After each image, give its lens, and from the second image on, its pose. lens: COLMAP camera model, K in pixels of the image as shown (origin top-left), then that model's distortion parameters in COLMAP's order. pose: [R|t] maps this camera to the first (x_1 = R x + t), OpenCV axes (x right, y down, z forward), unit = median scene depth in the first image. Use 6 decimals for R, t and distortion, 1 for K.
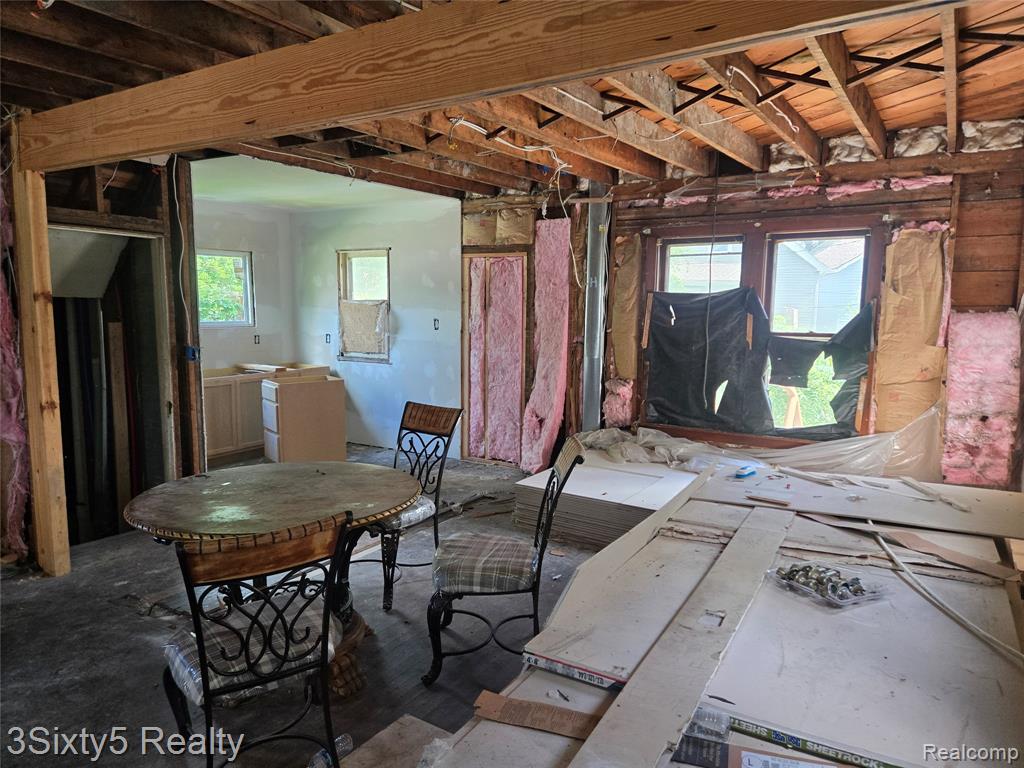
lens RADIAL K [[684.0, 0, 529.5], [0, 684.0, 386.2], [0, 0, 1]] dist [0.033670, -0.041768]
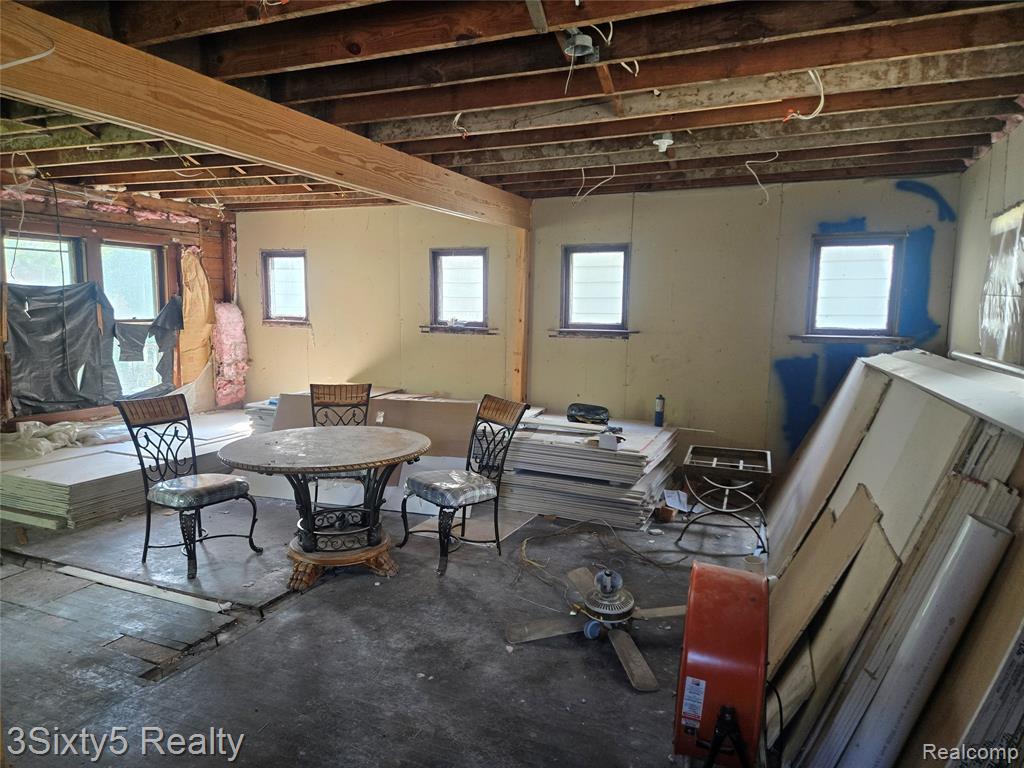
lens RADIAL K [[684.0, 0, 512.1], [0, 684.0, 383.2], [0, 0, 1]] dist [0.033670, -0.041768]
pose [[-0.179682, -0.120413, 0.976327, -1.014312], [0.107710, 0.984105, 0.141195, -0.064927], [-0.977810, 0.130531, -0.163856, 0.521937]]
